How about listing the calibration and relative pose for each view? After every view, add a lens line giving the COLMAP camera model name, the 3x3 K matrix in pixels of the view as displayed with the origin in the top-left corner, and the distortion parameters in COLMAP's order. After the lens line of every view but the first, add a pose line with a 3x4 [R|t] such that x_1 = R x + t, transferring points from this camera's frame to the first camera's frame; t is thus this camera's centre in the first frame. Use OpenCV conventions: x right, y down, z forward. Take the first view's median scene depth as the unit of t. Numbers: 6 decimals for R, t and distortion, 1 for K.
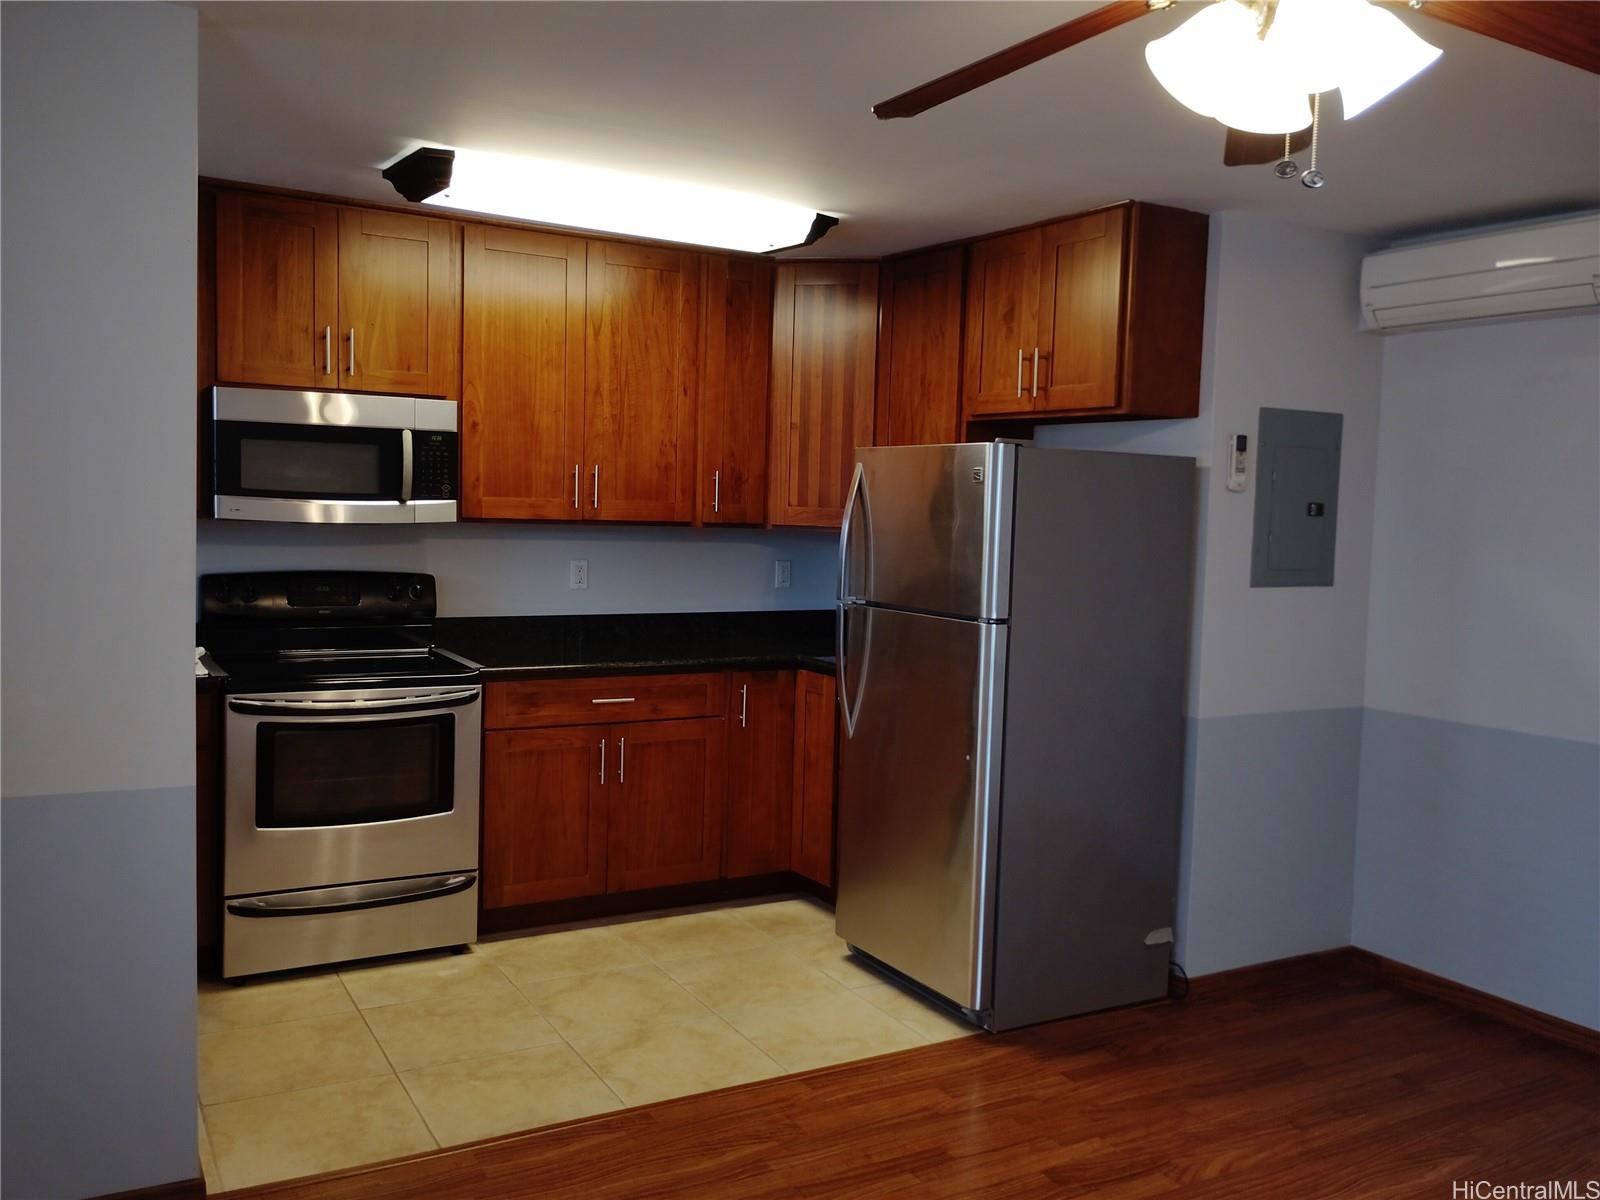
lens RADIAL K [[1346.8, 0, 800.0], [0, 1346.8, 600.0], [0, 0, 1]] dist [0.054151, -0.069124]
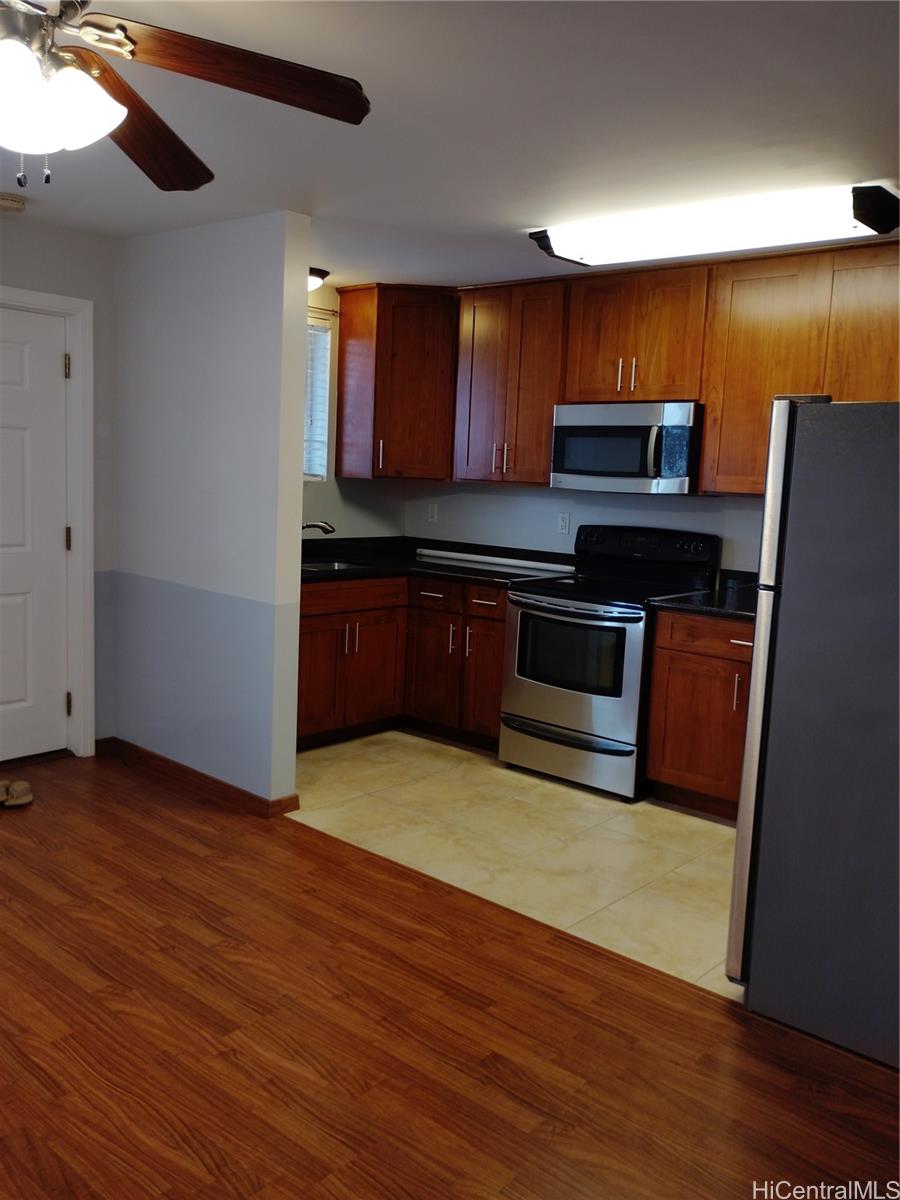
lens RADIAL K [[995.3, 0, 401.7], [0, 995.3, 584.0], [0, 0, 1]] dist [0.056331, -0.072704]
pose [[0.306680, 0.097106, -0.946846, 0.696514], [-0.097830, 0.992729, 0.070125, -0.011821], [0.946772, 0.071124, 0.313950, 0.491599]]
